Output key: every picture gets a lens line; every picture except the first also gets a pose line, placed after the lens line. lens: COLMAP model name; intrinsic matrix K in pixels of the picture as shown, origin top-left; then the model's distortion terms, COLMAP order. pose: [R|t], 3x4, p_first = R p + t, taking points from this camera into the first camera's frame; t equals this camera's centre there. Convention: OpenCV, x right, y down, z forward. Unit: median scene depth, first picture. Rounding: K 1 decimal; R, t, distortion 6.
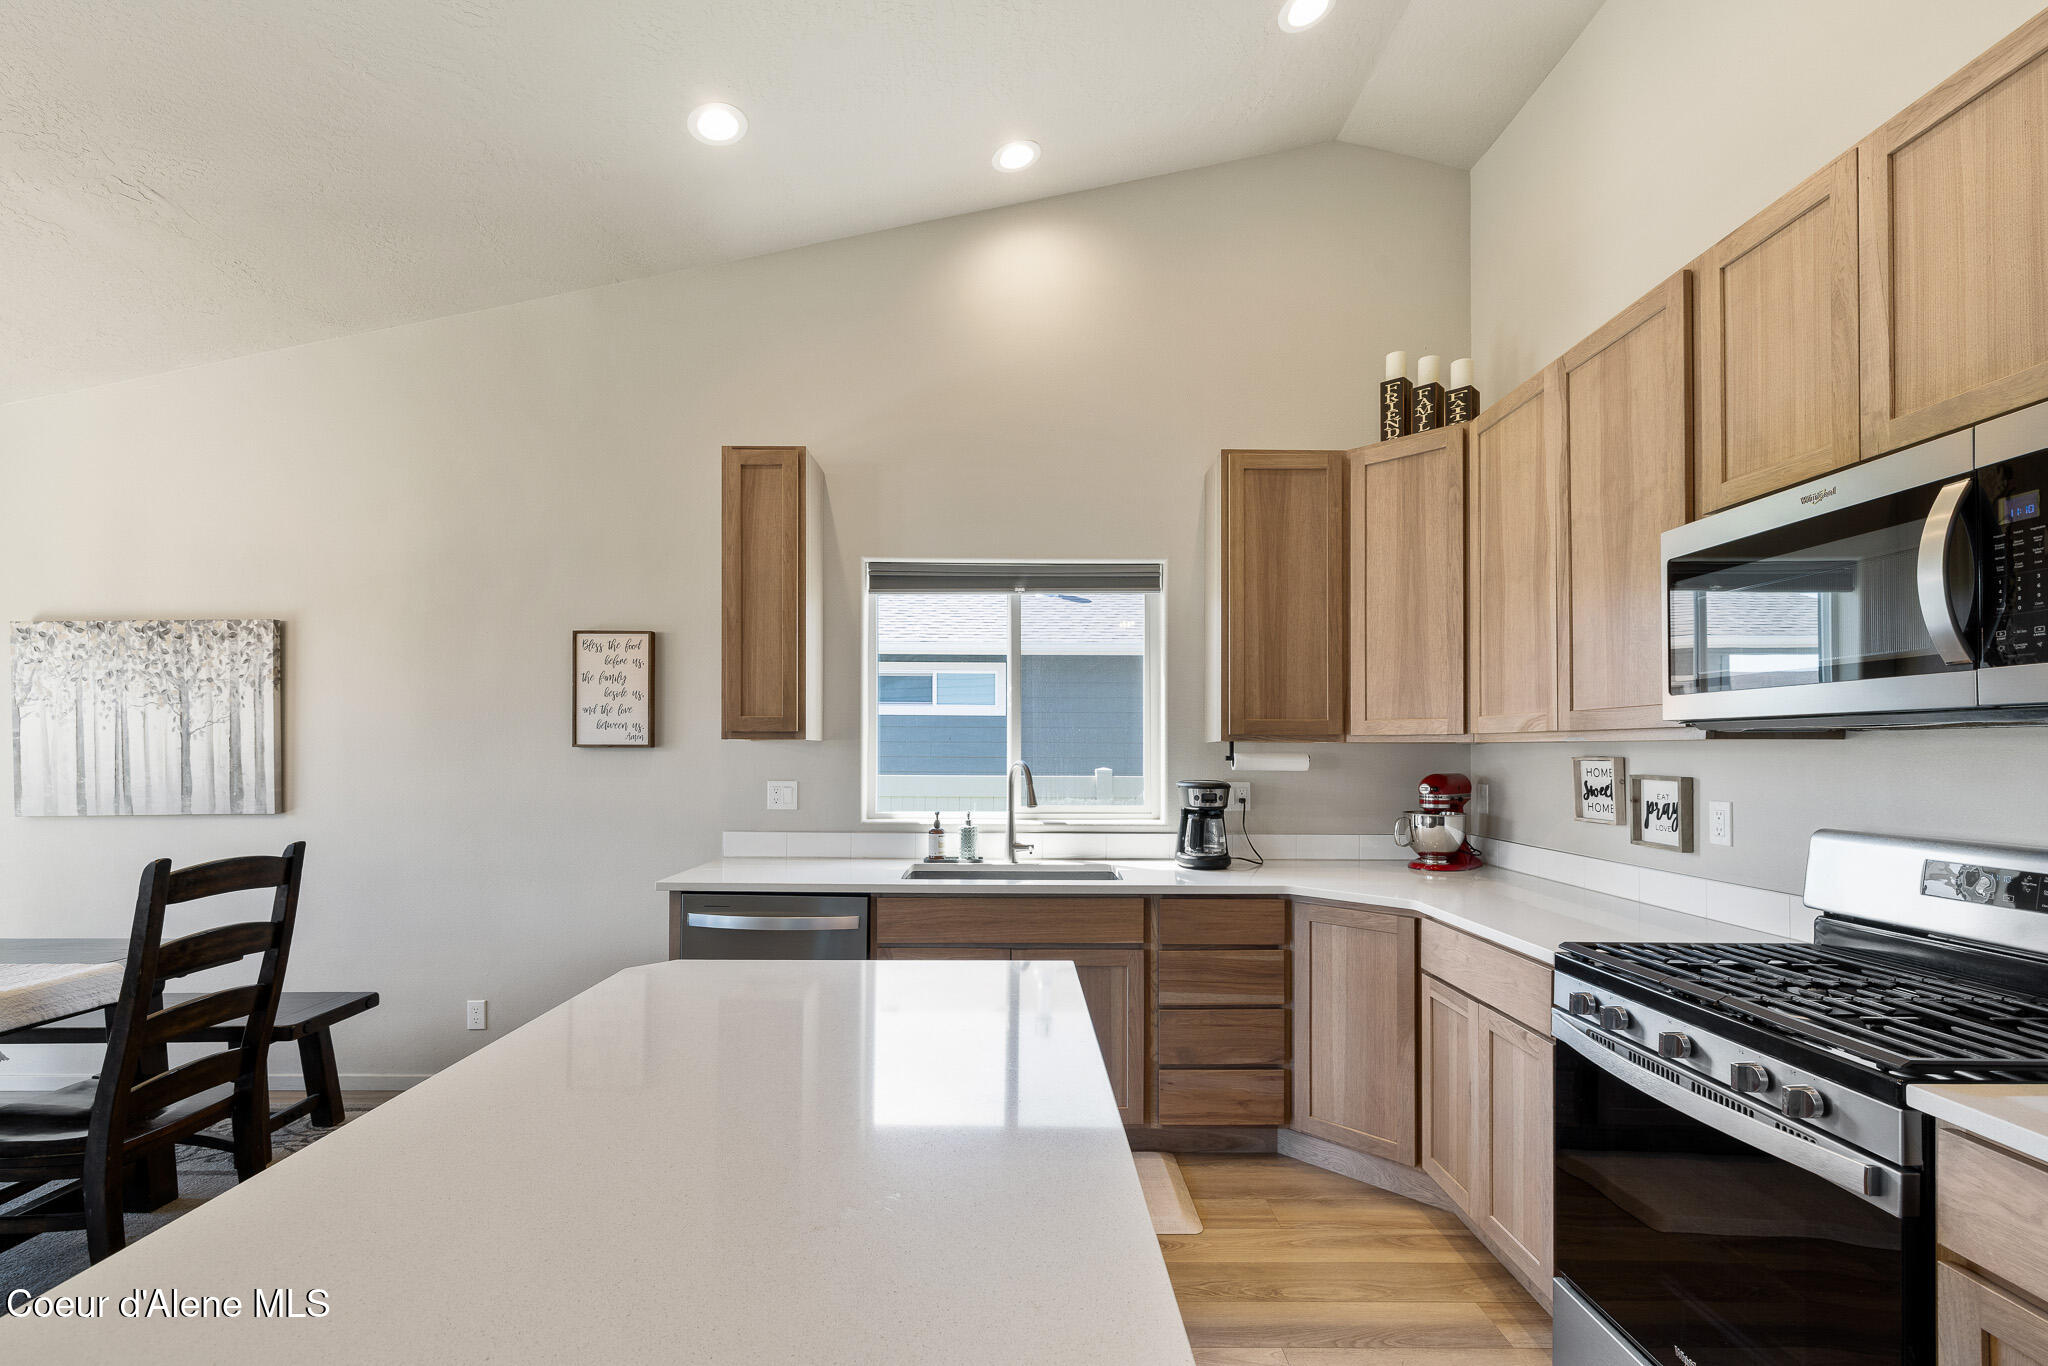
lens RADIAL K [[896.8, 0, 1029.7], [0, 896.8, 747.6], [0, 0, 1]] dist [0.000753, 0.000103]
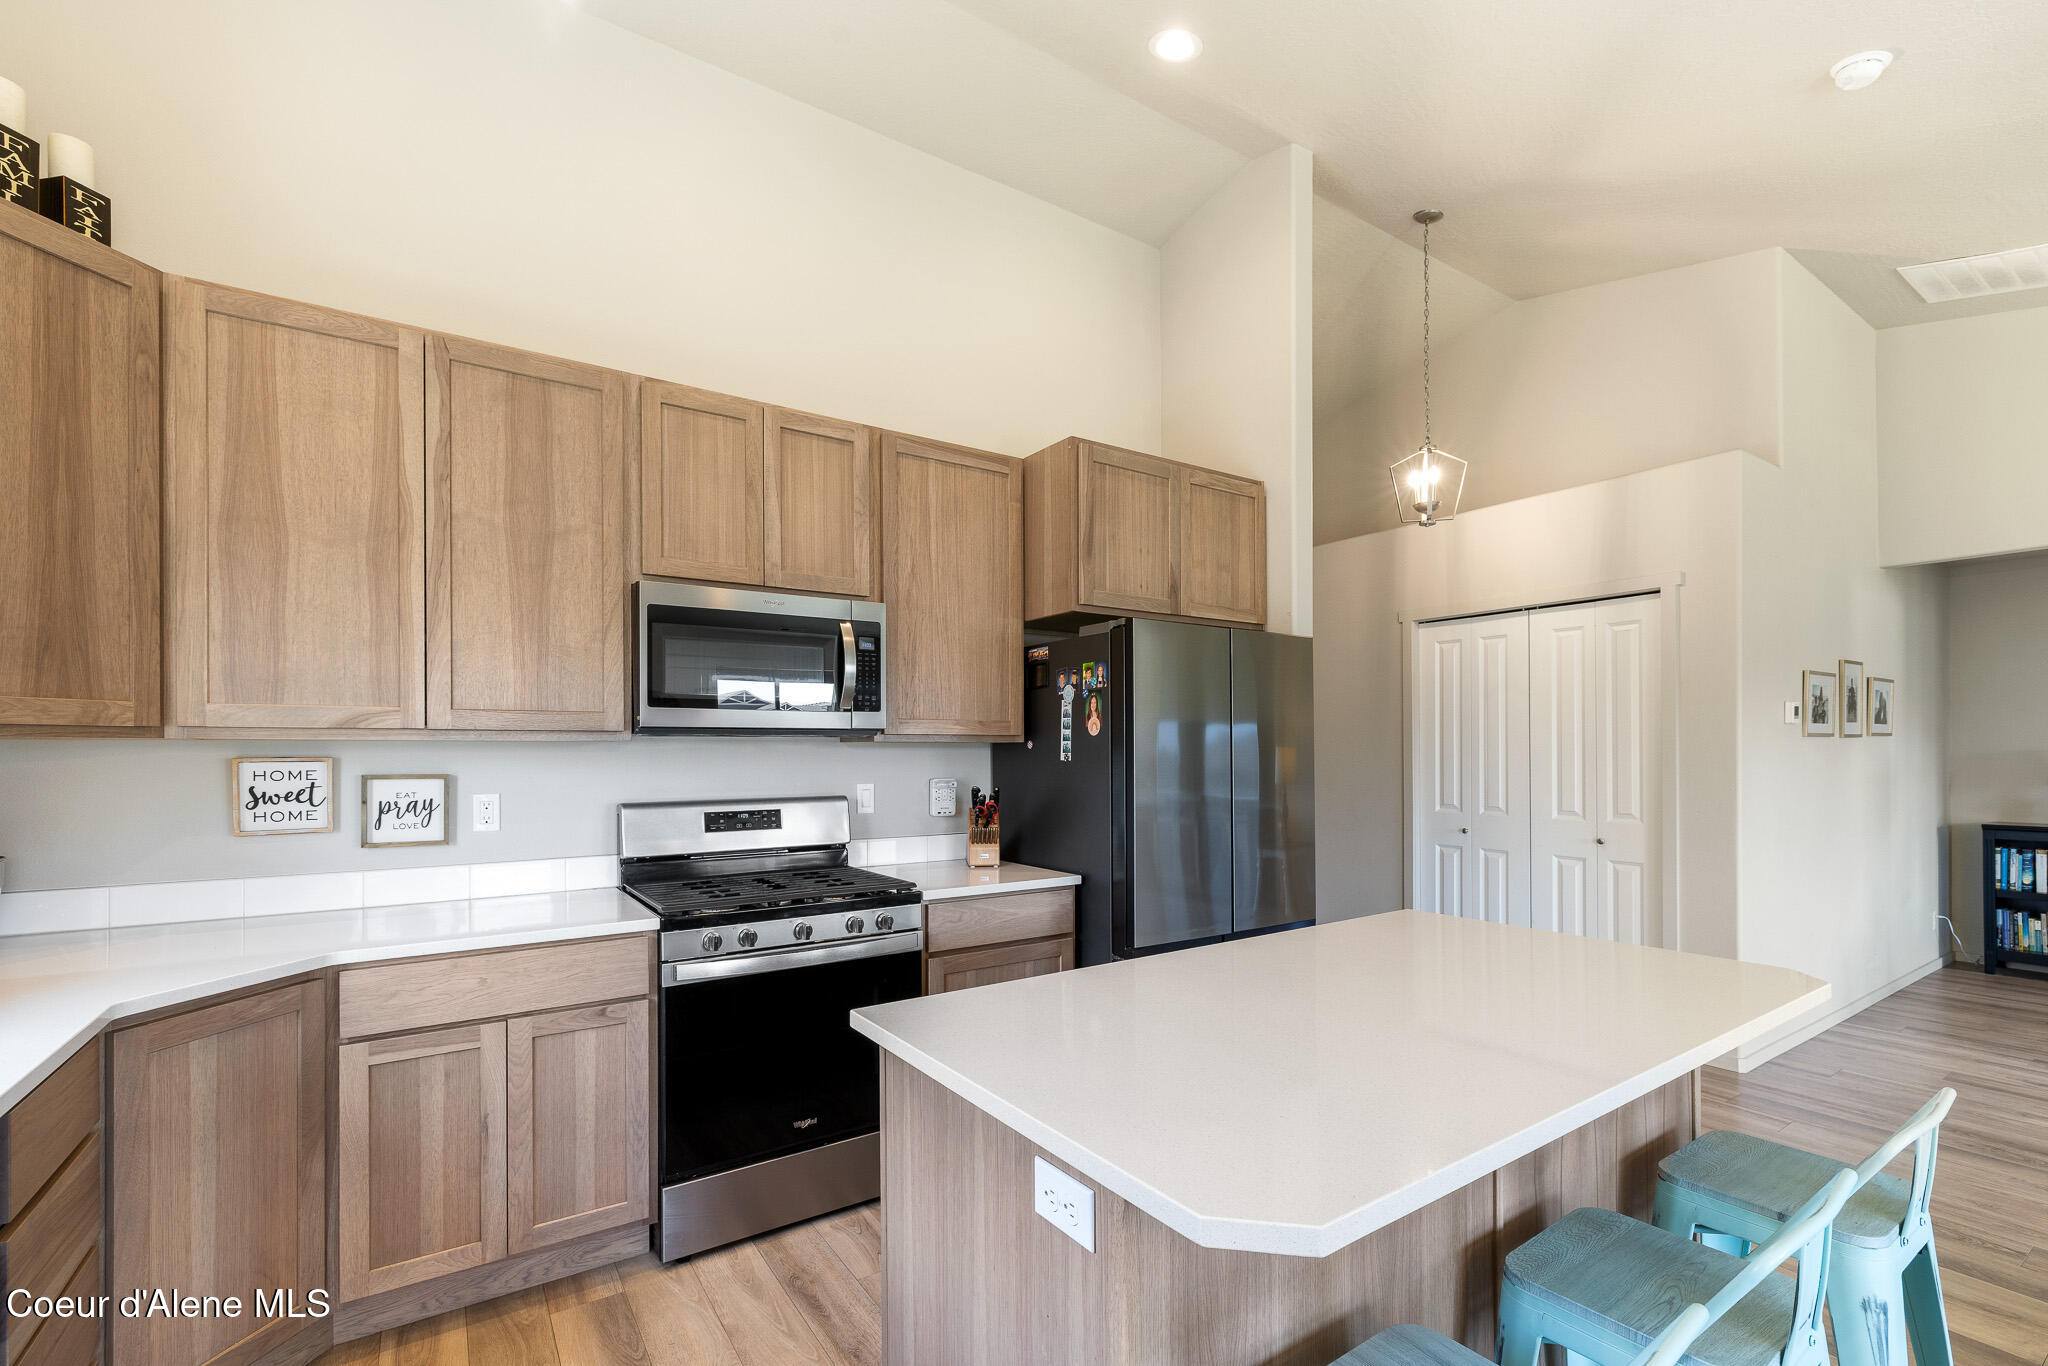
lens RADIAL K [[896.8, 0, 1029.7], [0, 896.8, 747.6], [0, 0, 1]] dist [0.000753, 0.000103]
pose [[-0.549084, -0.000425, 0.835767, -0.405422], [-0.001519, 0.999999, -0.000490, 0.000330], [-0.835766, -0.001539, -0.549084, 0.738774]]
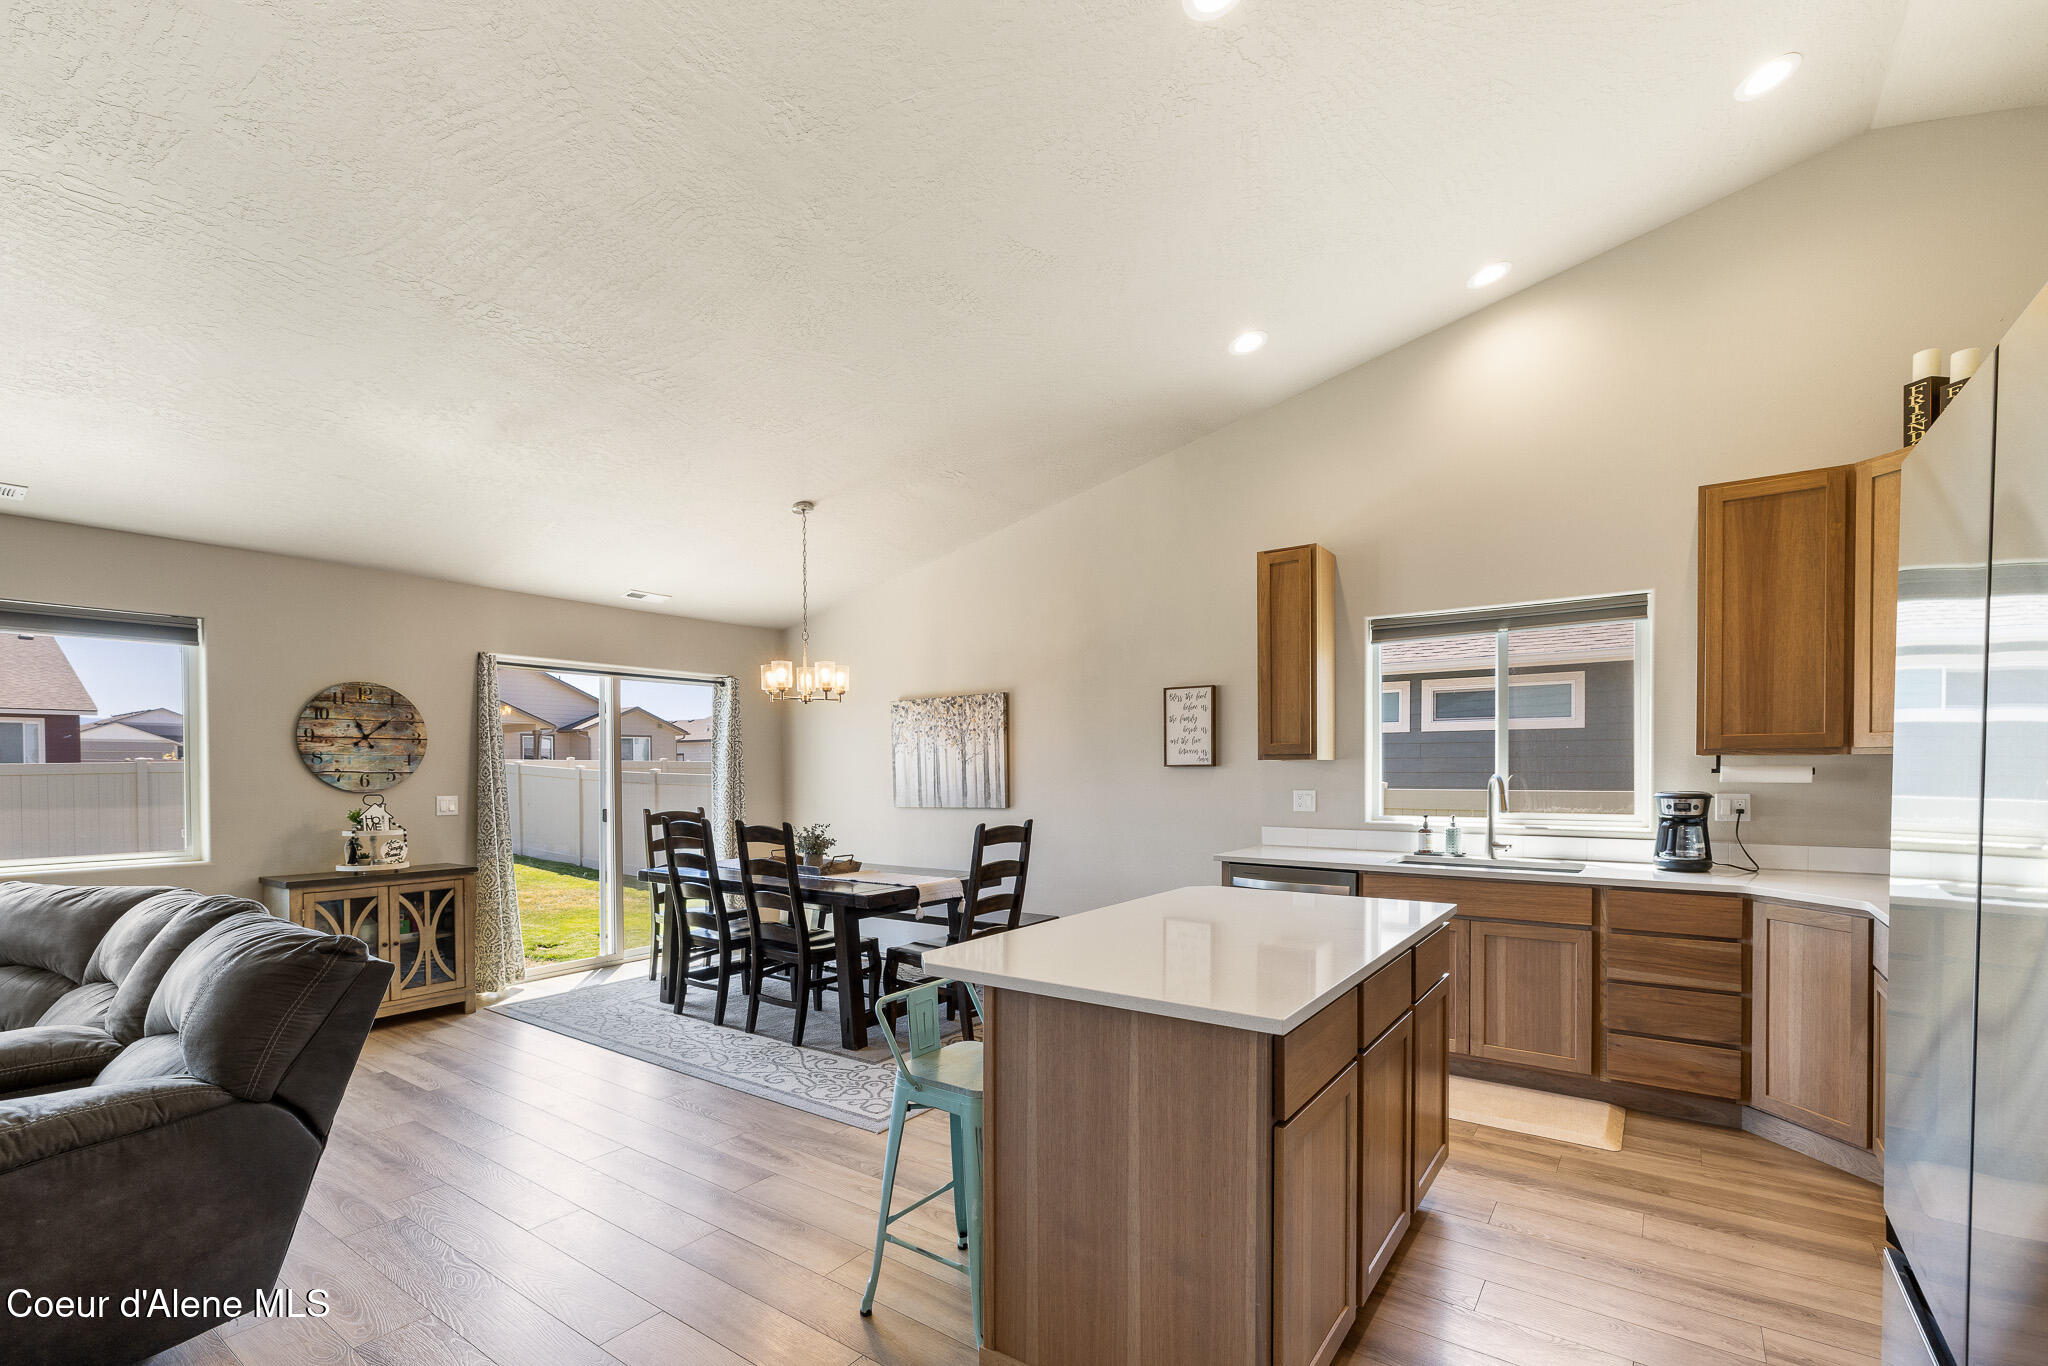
lens RADIAL K [[906.3, 0, 1022.9], [0, 906.3, 779.7], [0, 0, 1]] dist [-0.000335, -0.000459]
pose [[0.806506, -0.001202, -0.591225, 0.203537], [0.010537, 0.999868, 0.012340, 0.000088], [0.591132, -0.016182, 0.806412, -0.375747]]
